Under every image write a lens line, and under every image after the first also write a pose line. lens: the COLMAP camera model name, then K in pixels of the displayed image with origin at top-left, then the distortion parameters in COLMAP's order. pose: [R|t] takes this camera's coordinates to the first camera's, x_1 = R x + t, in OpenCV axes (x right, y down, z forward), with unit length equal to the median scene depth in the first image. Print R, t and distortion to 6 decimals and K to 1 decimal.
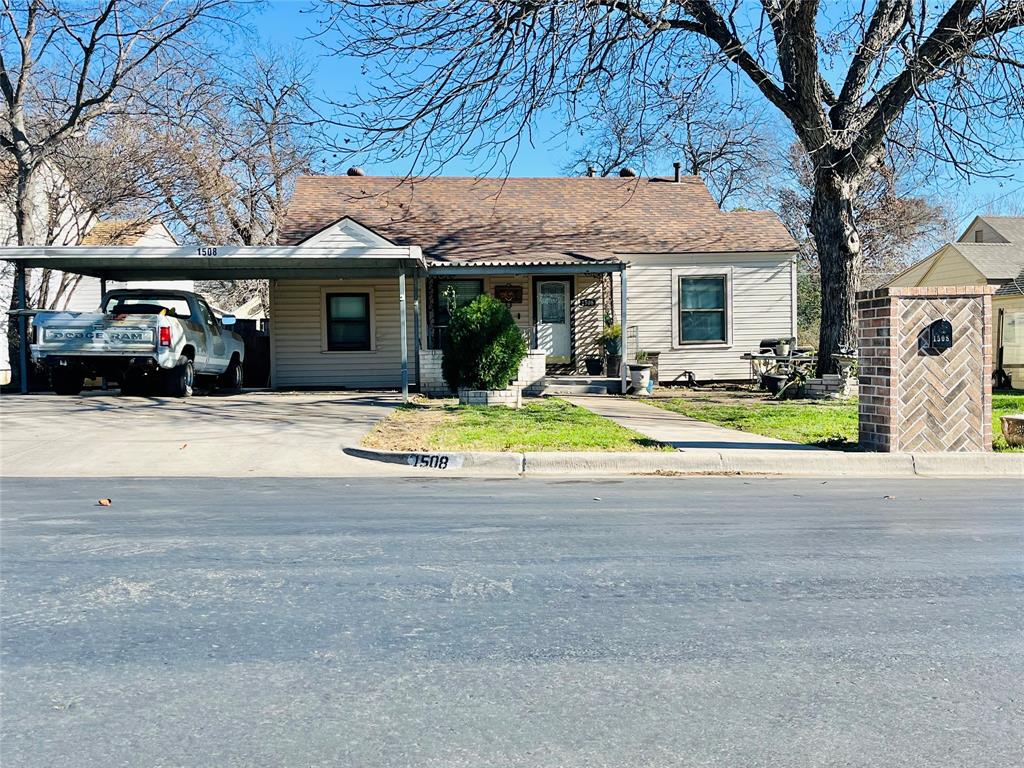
lens RADIAL K [[1074.5, 0, 512.0], [0, 1074.5, 384.0], [0, 0, 1]] dist [0.000377, -0.000058]
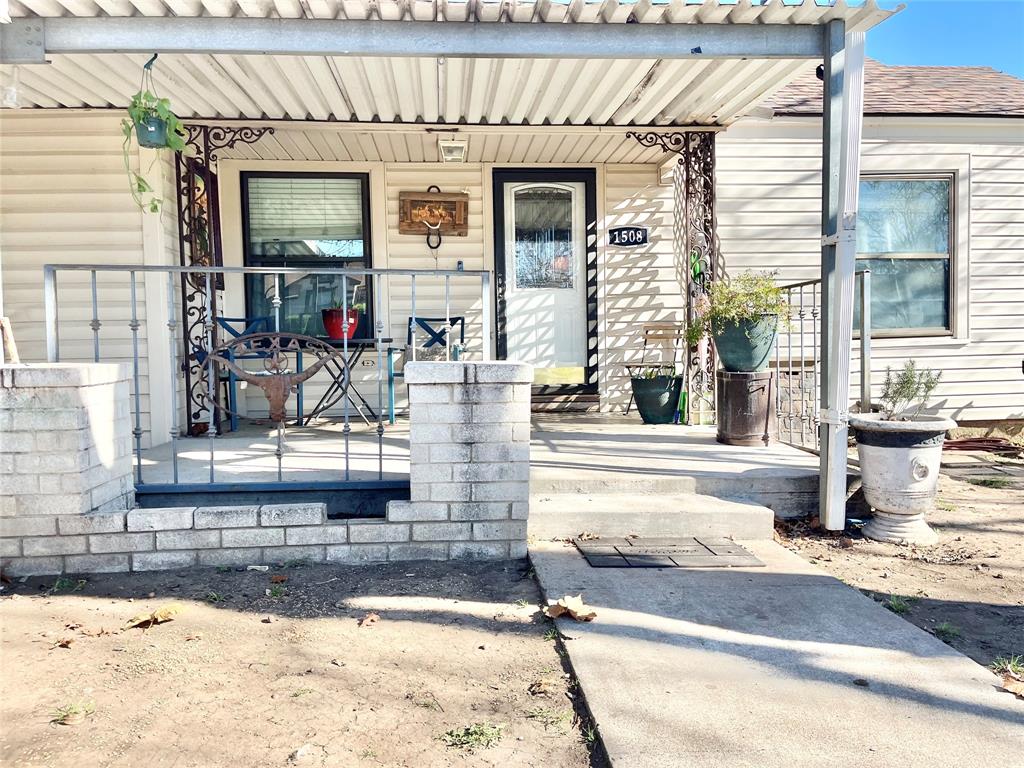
lens RADIAL K [[755.0, 0, 512.0], [0, 755.0, 384.0], [0, 0, 1]] dist [0.047617, -0.089270]
pose [[0.999680, 0.000634, 0.025275, 0.019172], [-0.001446, 0.999482, 0.032153, -0.028566], [-0.025242, -0.032179, 0.999163, 0.713173]]
